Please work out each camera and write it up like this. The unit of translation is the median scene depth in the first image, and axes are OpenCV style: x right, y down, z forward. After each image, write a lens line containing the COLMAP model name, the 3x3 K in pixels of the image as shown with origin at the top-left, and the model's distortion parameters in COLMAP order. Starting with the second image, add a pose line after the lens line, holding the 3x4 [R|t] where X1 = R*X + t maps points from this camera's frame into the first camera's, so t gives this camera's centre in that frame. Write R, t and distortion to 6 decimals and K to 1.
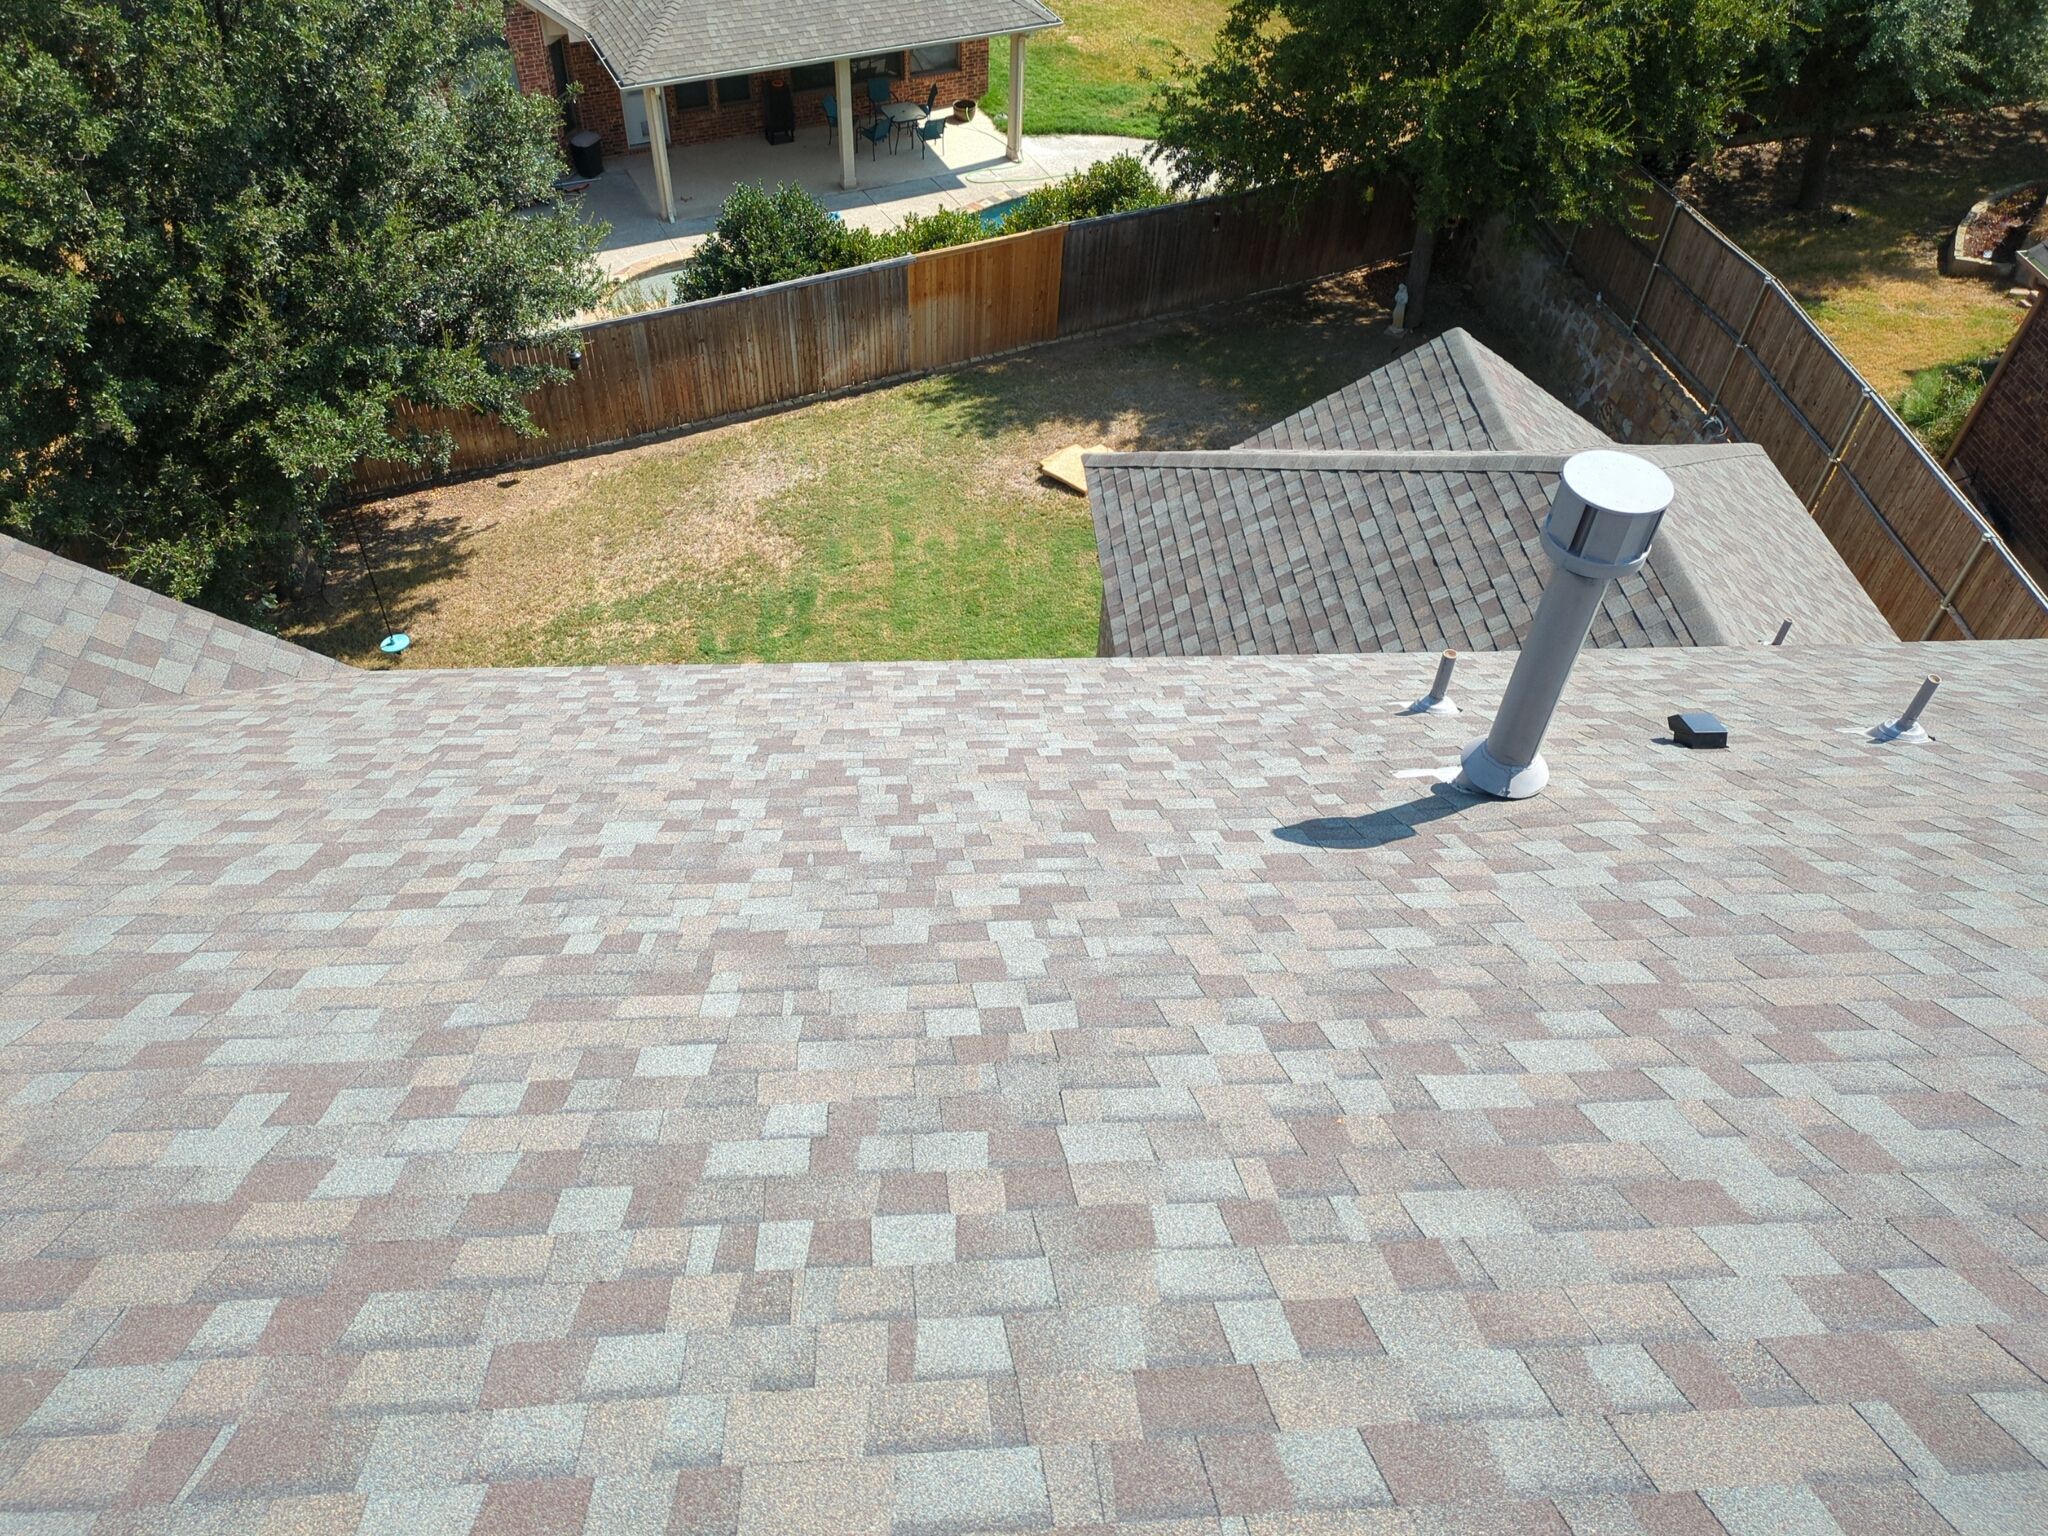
lens RADIAL K [[1690.7, 0, 1024.0], [0, 1690.7, 768.0], [0, 0, 1]] dist [0.158592, -0.273847]
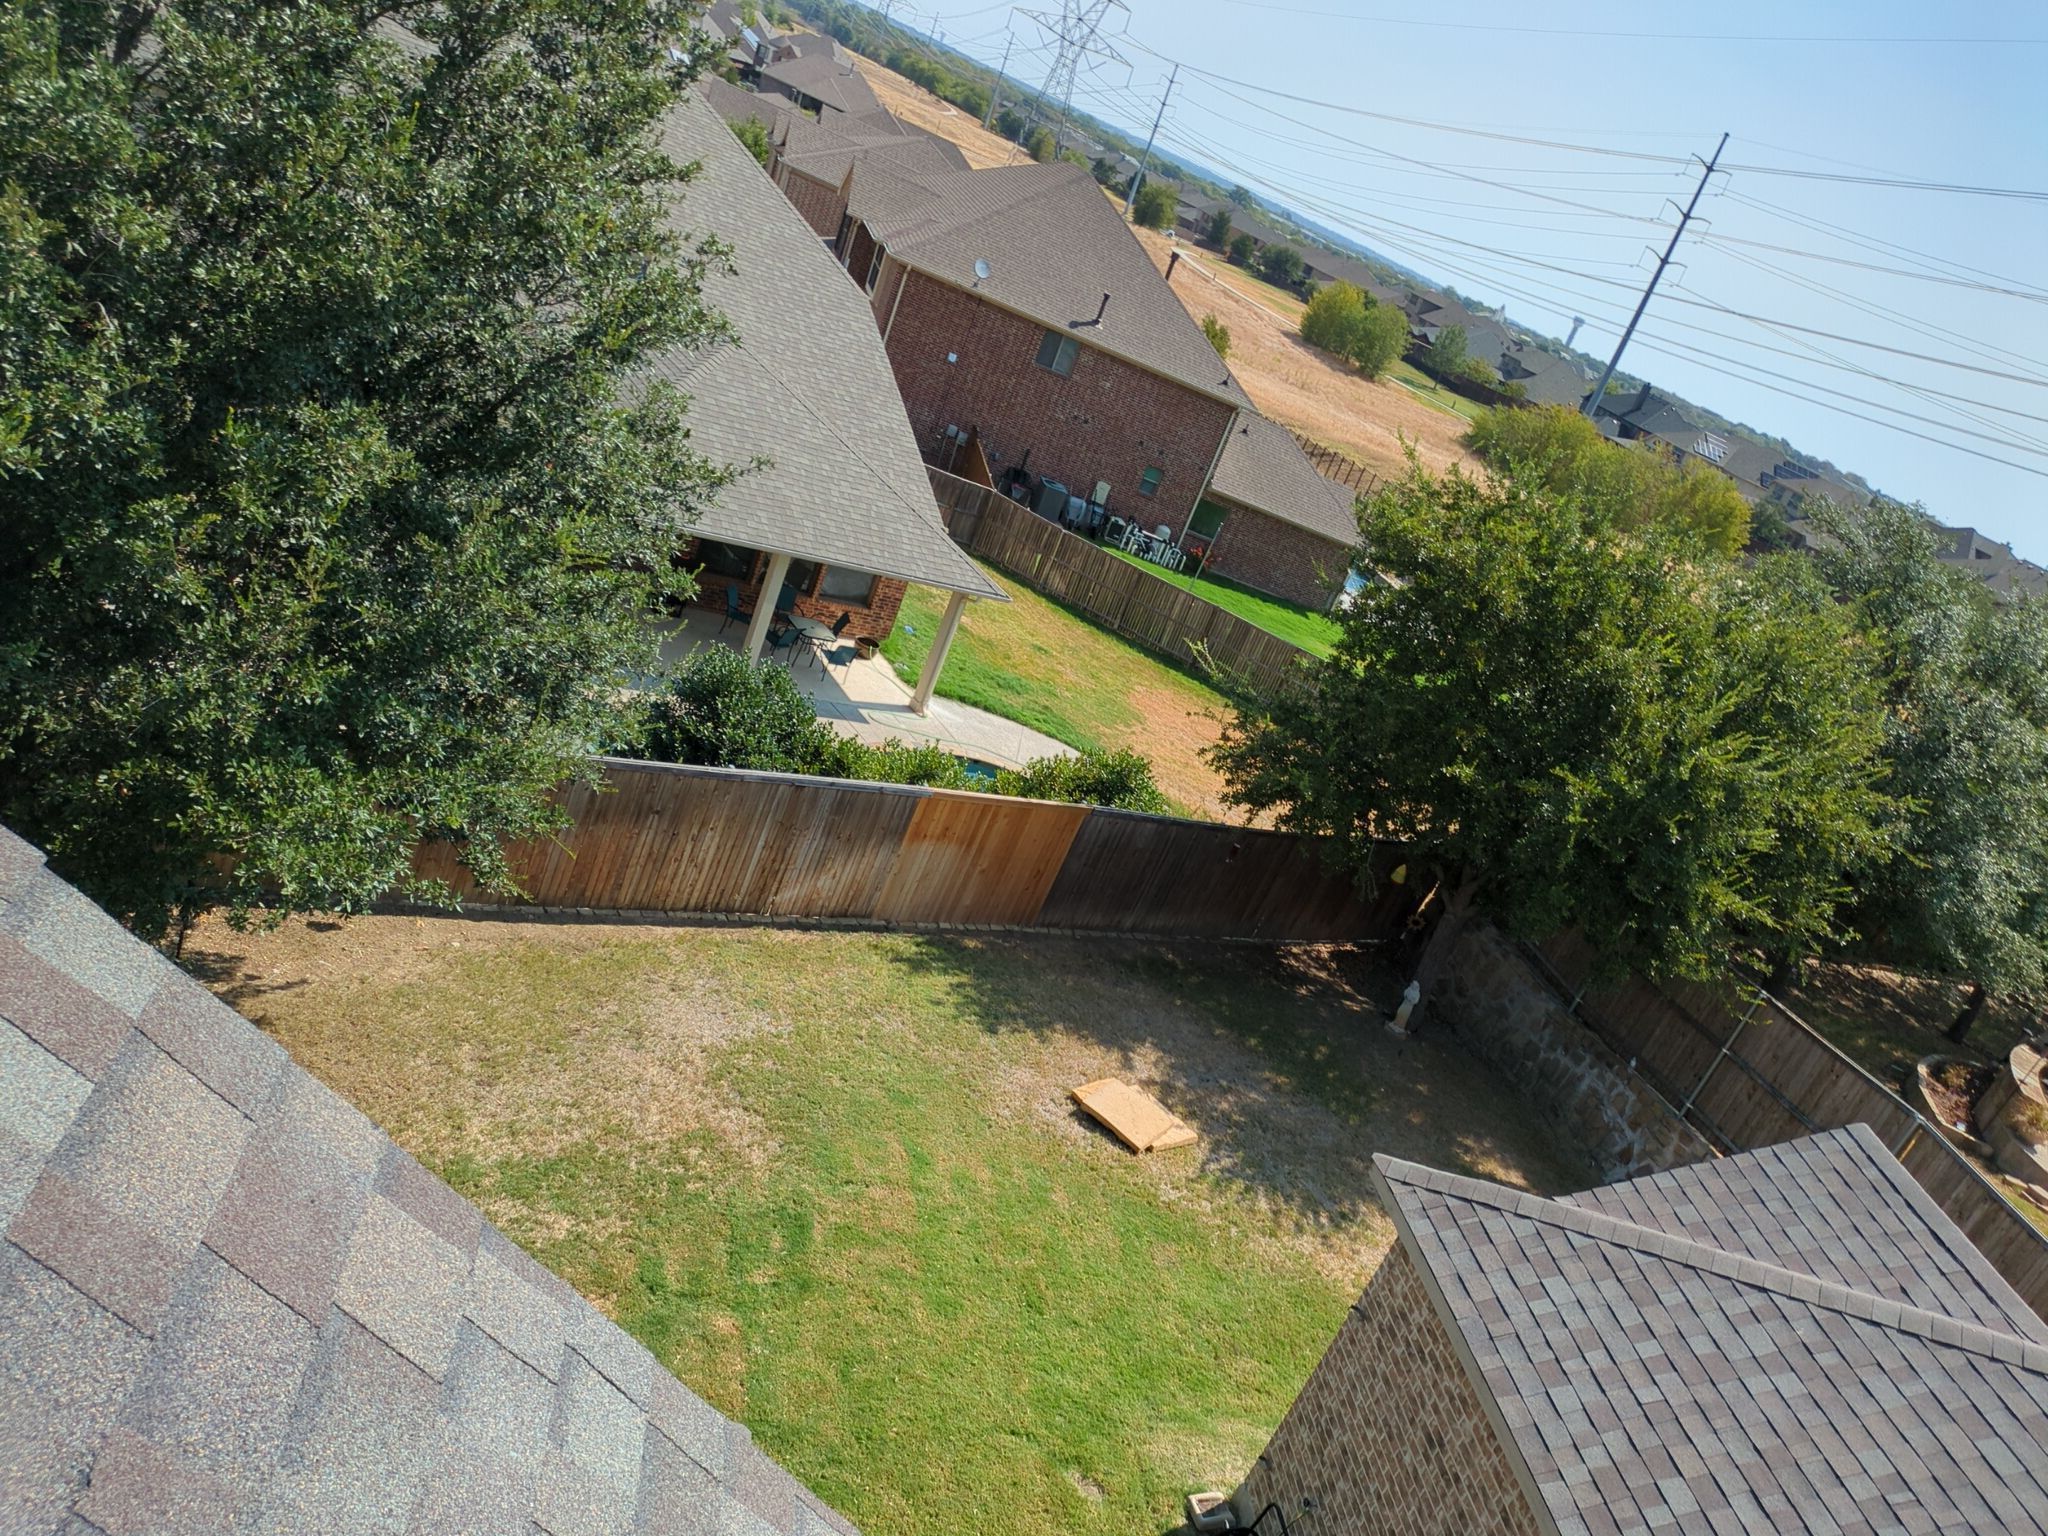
lens RADIAL K [[1690.7, 0, 1024.0], [0, 1690.7, 768.0], [0, 0, 1]] dist [0.158592, -0.273847]
pose [[0.930836, 0.295164, 0.215457, -0.202517], [-0.208114, 0.912809, -0.351381, -0.039344], [-0.300386, 0.282238, 0.911104, 0.267385]]
